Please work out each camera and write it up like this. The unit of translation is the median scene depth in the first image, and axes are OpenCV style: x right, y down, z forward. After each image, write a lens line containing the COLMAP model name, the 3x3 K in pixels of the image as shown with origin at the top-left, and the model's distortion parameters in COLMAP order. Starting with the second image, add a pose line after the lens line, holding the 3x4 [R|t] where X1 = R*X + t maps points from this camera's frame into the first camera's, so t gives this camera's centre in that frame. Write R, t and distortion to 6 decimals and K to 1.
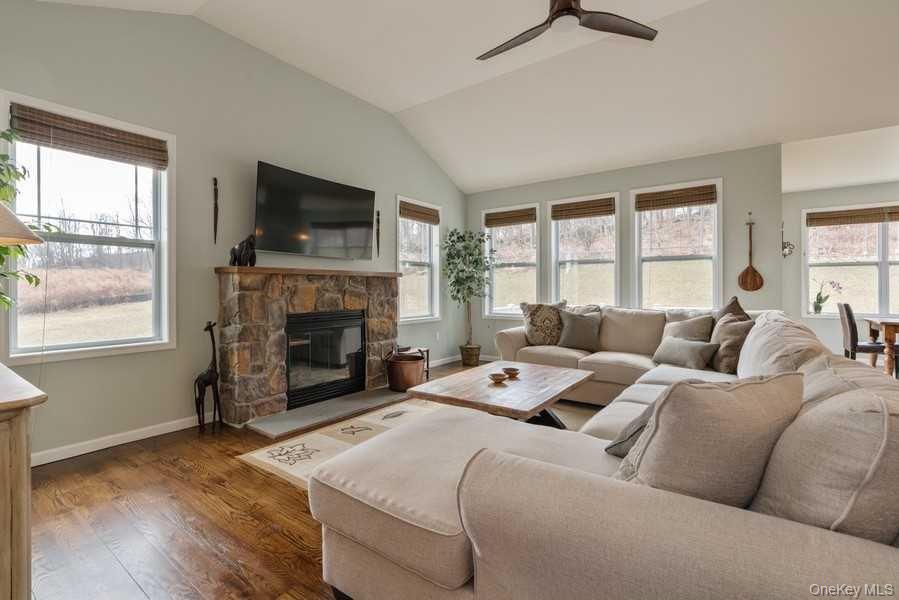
lens RADIAL K [[413.8, 0, 437.6], [0, 413.8, 286.5], [0, 0, 1]] dist [-0.001681, 0.000296]
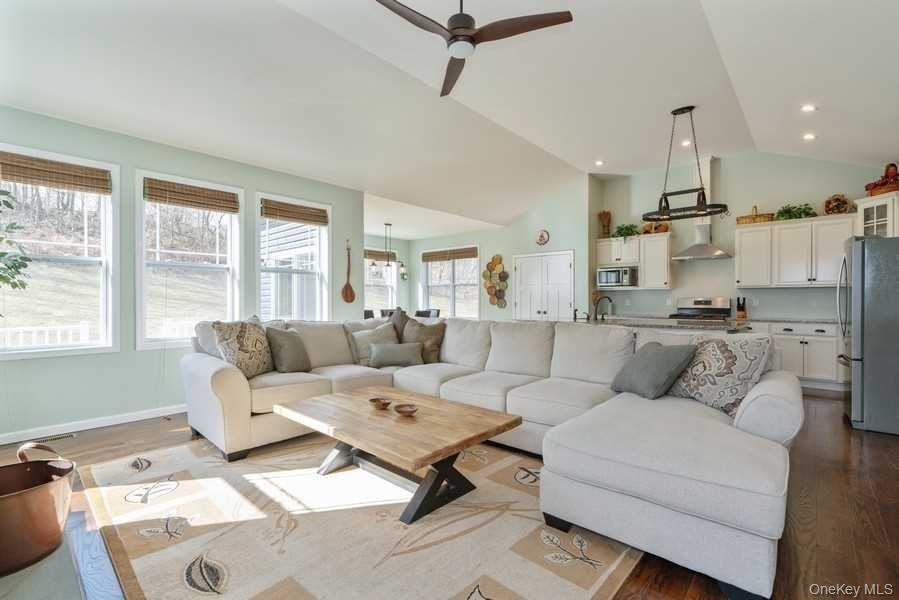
lens RADIAL K [[406.2, 0, 450.6], [0, 406.2, 300.4], [0, 0, 1]] dist [-0.000033, 0.000976]
pose [[0.104360, 0.001179, 0.994539, -0.417935], [-0.005504, 0.999985, -0.000607, 0.003010], [-0.994524, -0.005411, 0.104365, 0.544911]]
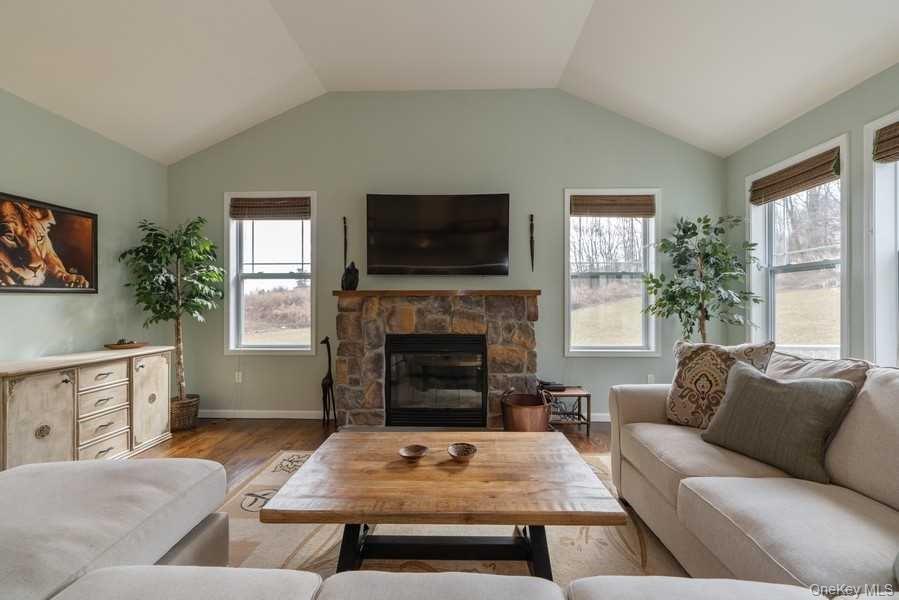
lens RADIAL K [[406.2, 0, 450.6], [0, 406.2, 300.4], [0, 0, 1]] dist [-0.000033, 0.000976]
pose [[0.570066, -0.003317, -0.821592, 0.469117], [0.003855, 0.999992, -0.001362, -0.013599], [0.821590, -0.002391, 0.570074, 0.447098]]
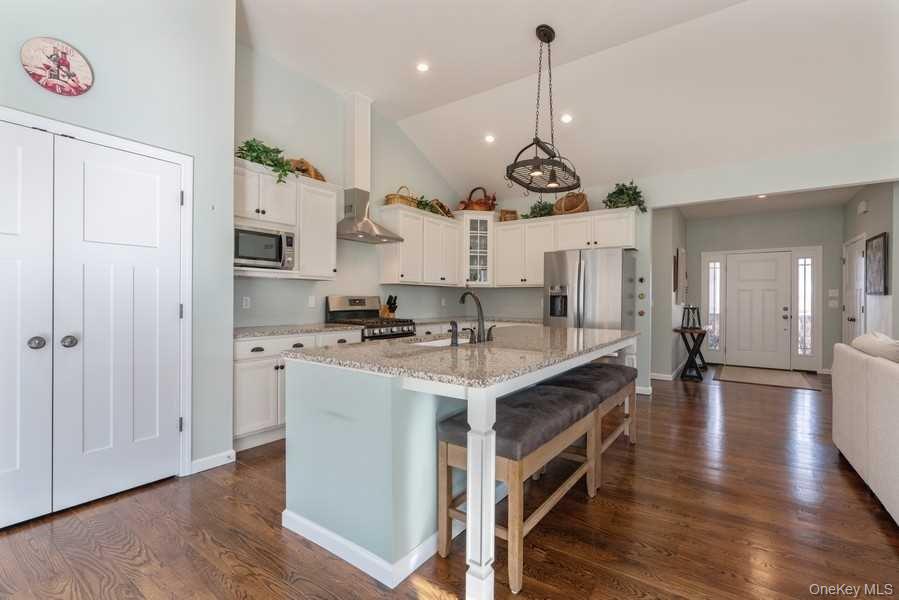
lens RADIAL K [[406.2, 0, 450.6], [0, 406.2, 300.4], [0, 0, 1]] dist [-0.000033, 0.000976]
pose [[-0.999954, -0.006259, -0.007273, 0.850934], [-0.006250, 0.999980, -0.001259, 0.000492], [0.007281, -0.001213, -0.999973, 0.802801]]
